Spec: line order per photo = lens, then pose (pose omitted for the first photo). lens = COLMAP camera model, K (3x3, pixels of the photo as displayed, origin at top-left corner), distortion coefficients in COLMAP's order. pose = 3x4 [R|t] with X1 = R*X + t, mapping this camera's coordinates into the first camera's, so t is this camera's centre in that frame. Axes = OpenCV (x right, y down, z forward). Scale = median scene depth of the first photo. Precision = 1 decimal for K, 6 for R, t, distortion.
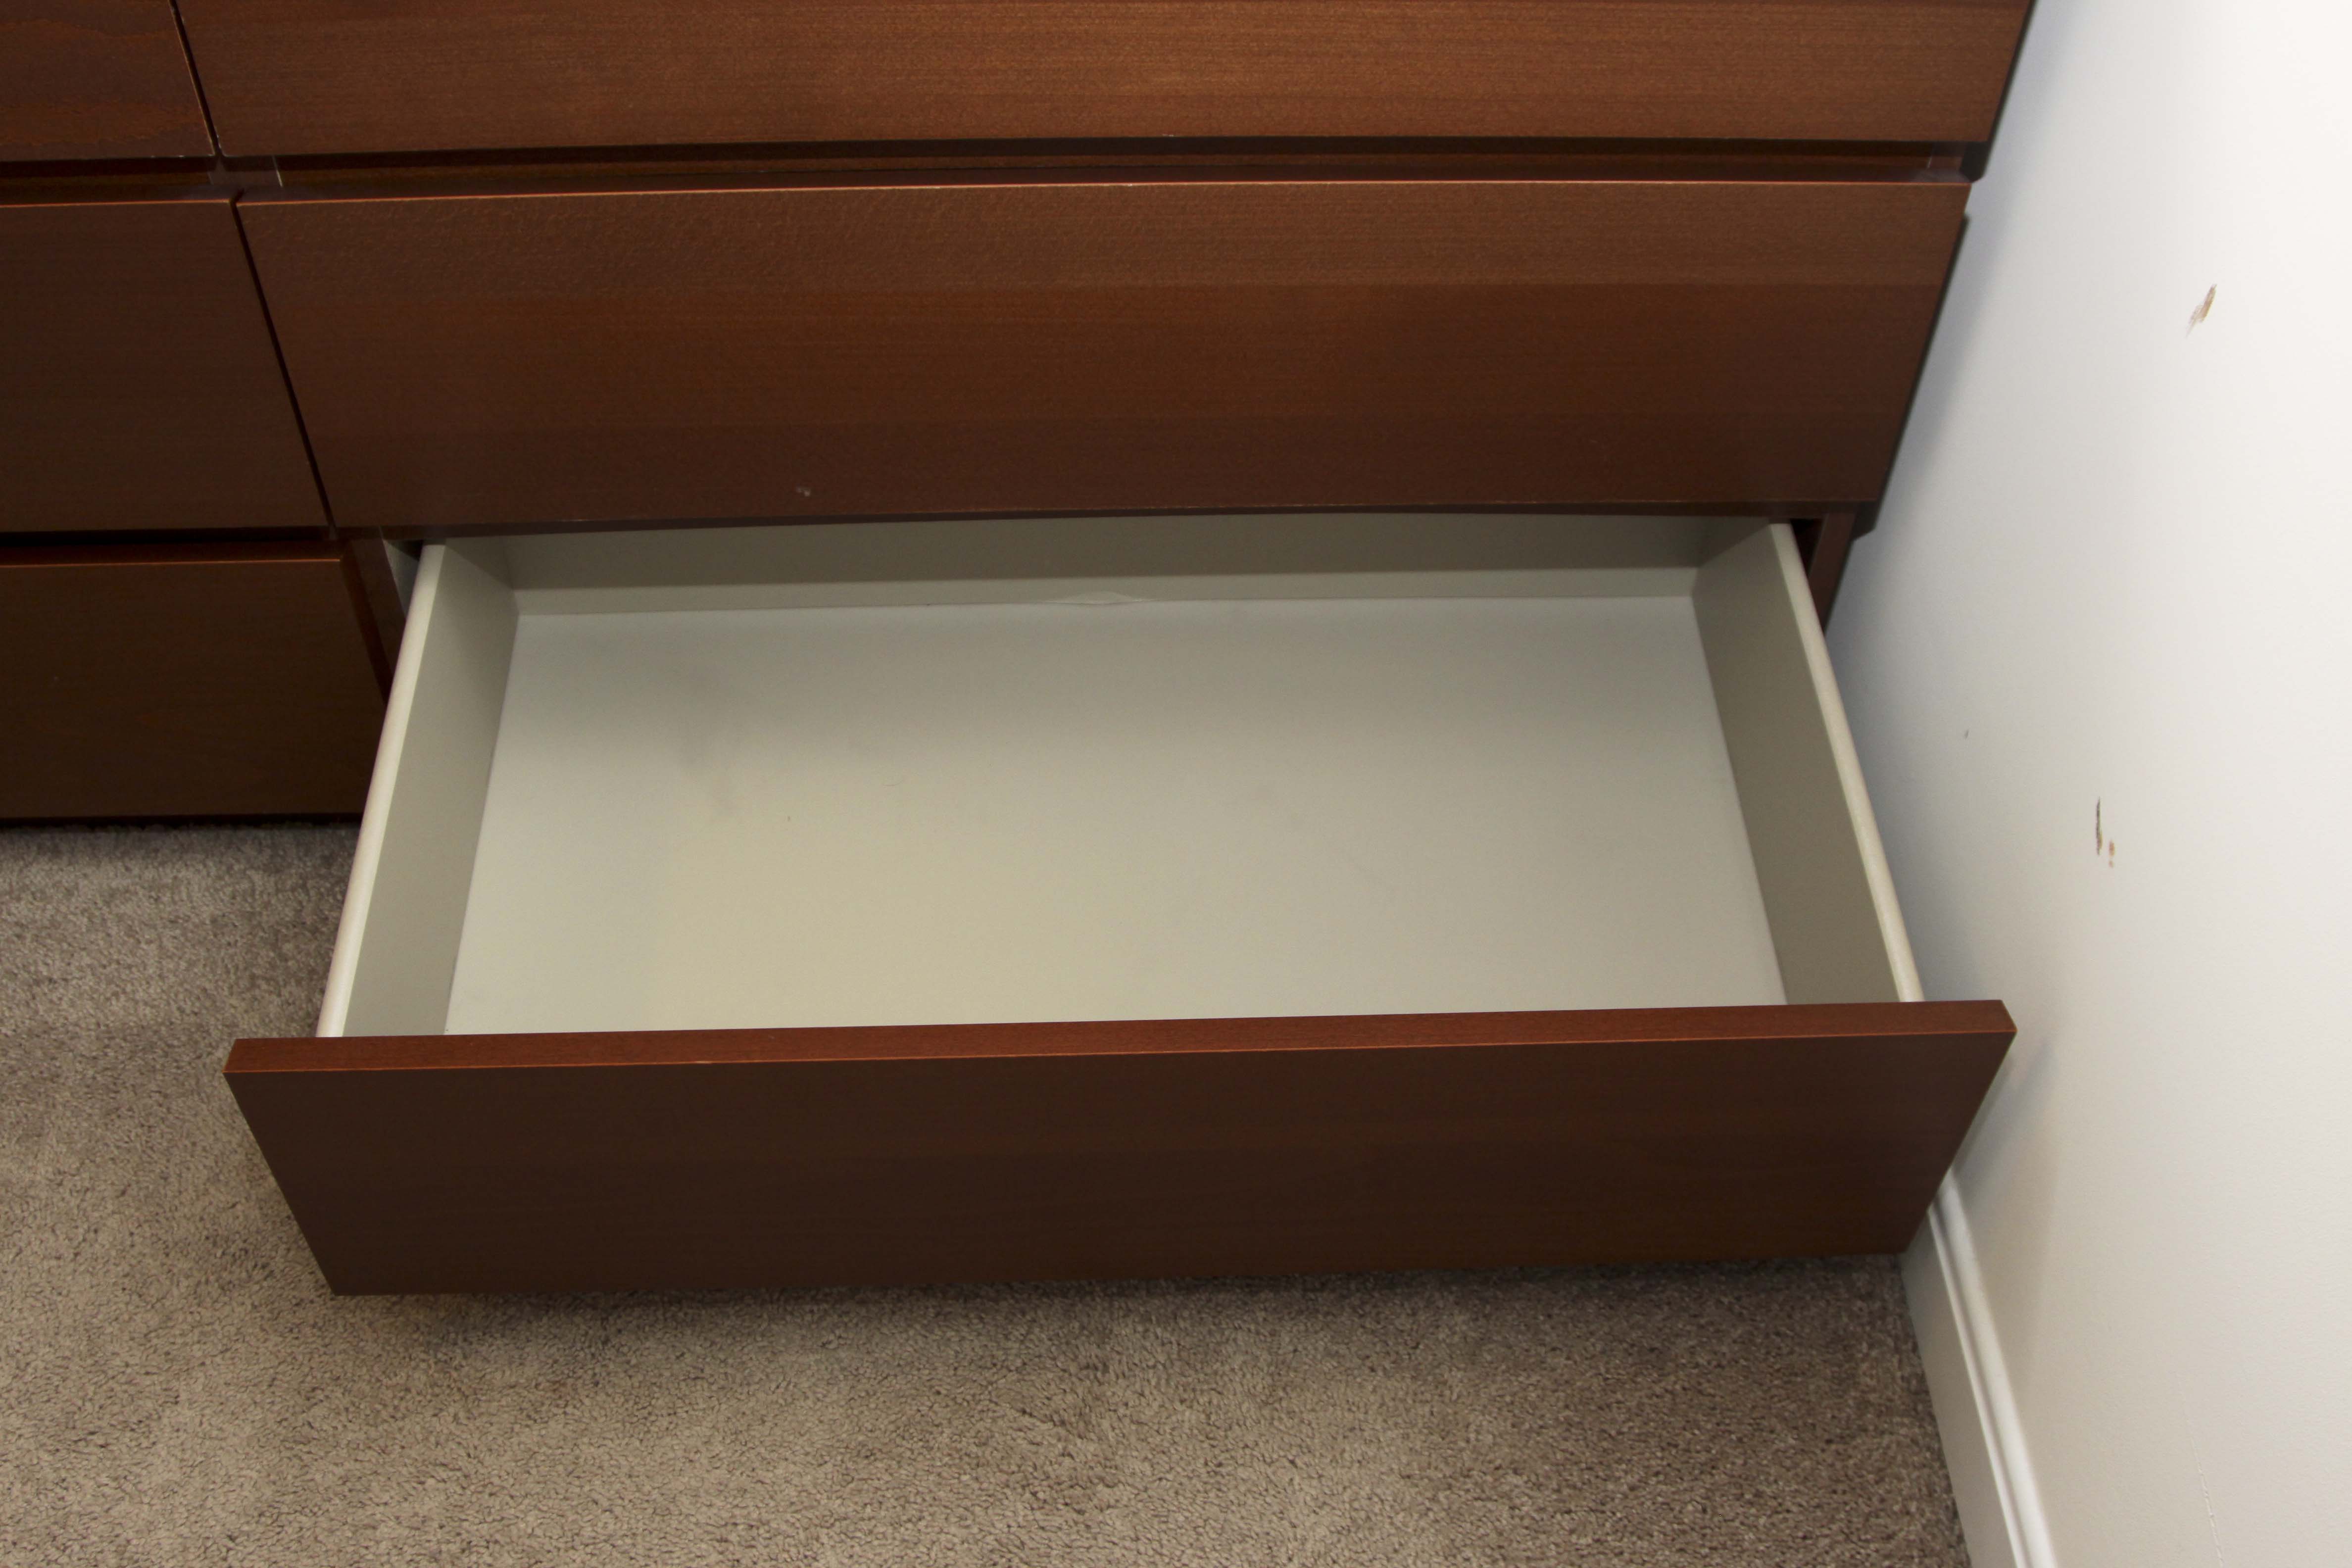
lens RADIAL K [[2527.0, 0, 1216.7], [0, 2527.0, 780.2], [0, 0, 1]] dist [-0.125248, 0.036386]
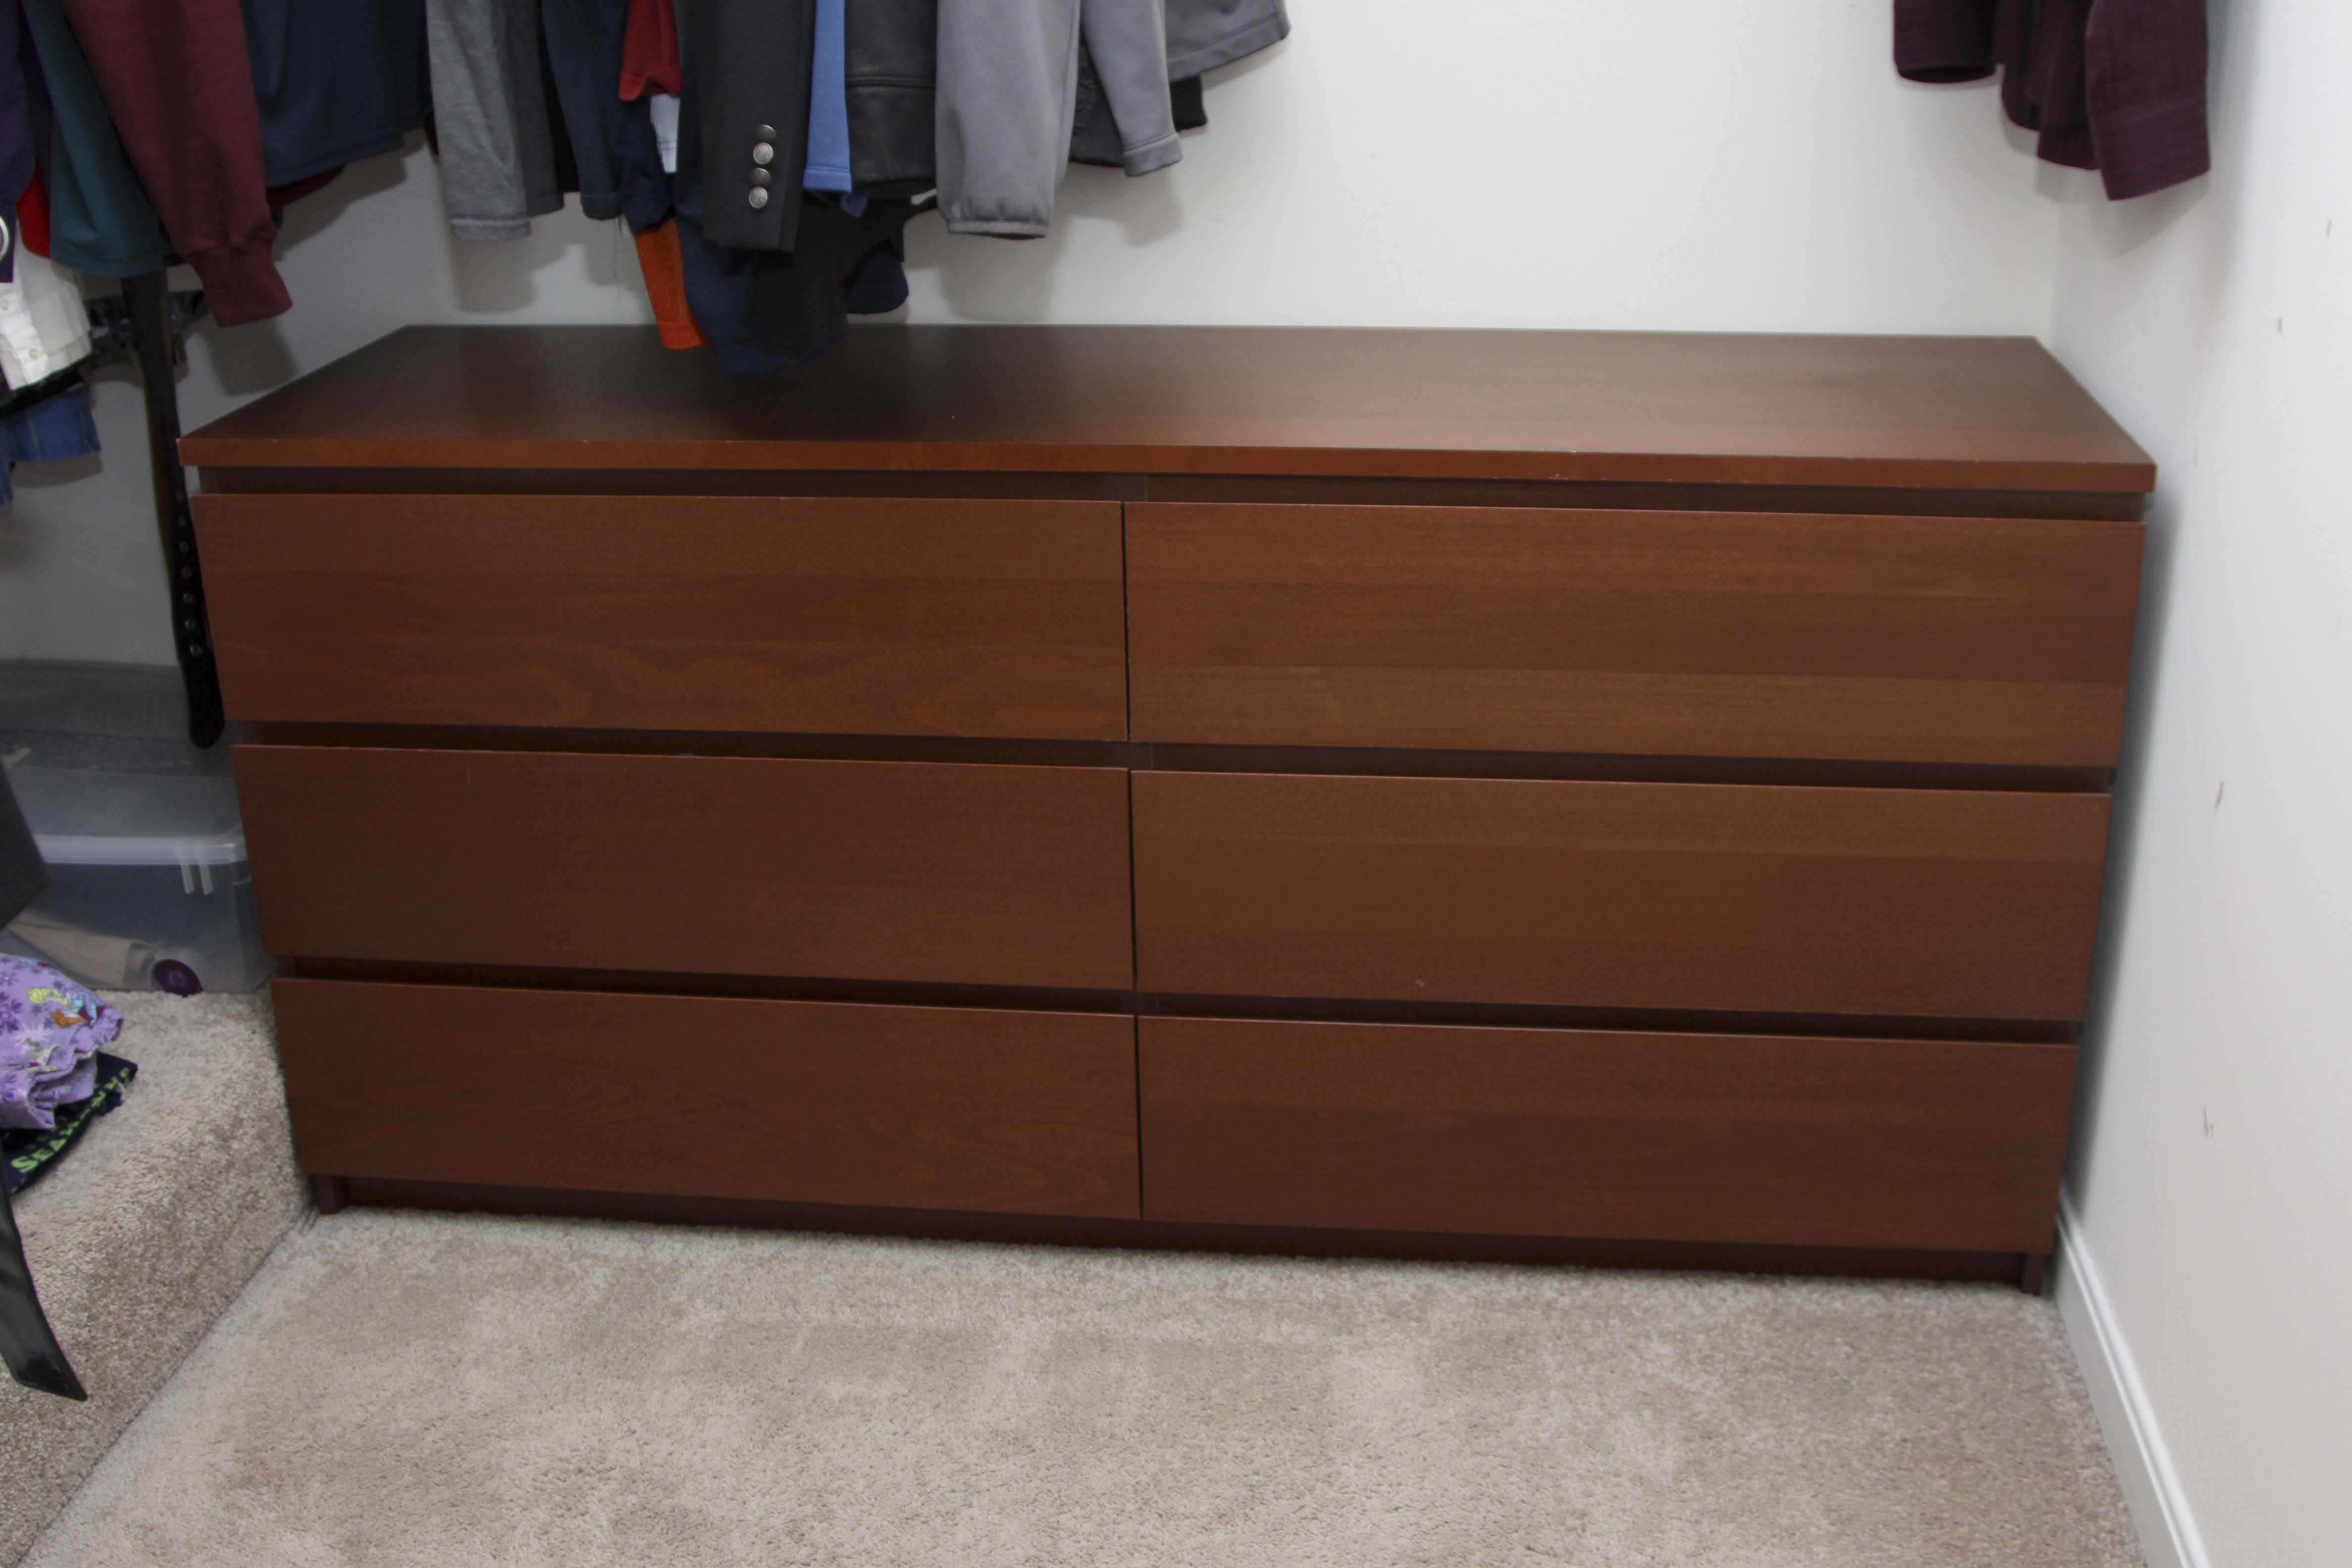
lens RADIAL K [[2531.9, 0, 1221.9], [0, 2531.9, 778.4], [0, 0, 1]] dist [-0.123843, 0.023131]
pose [[0.987070, 0.016714, -0.159414, -0.028229], [-0.090005, 0.880746, -0.464957, 0.558716], [0.132632, 0.473293, 0.870863, -0.546188]]
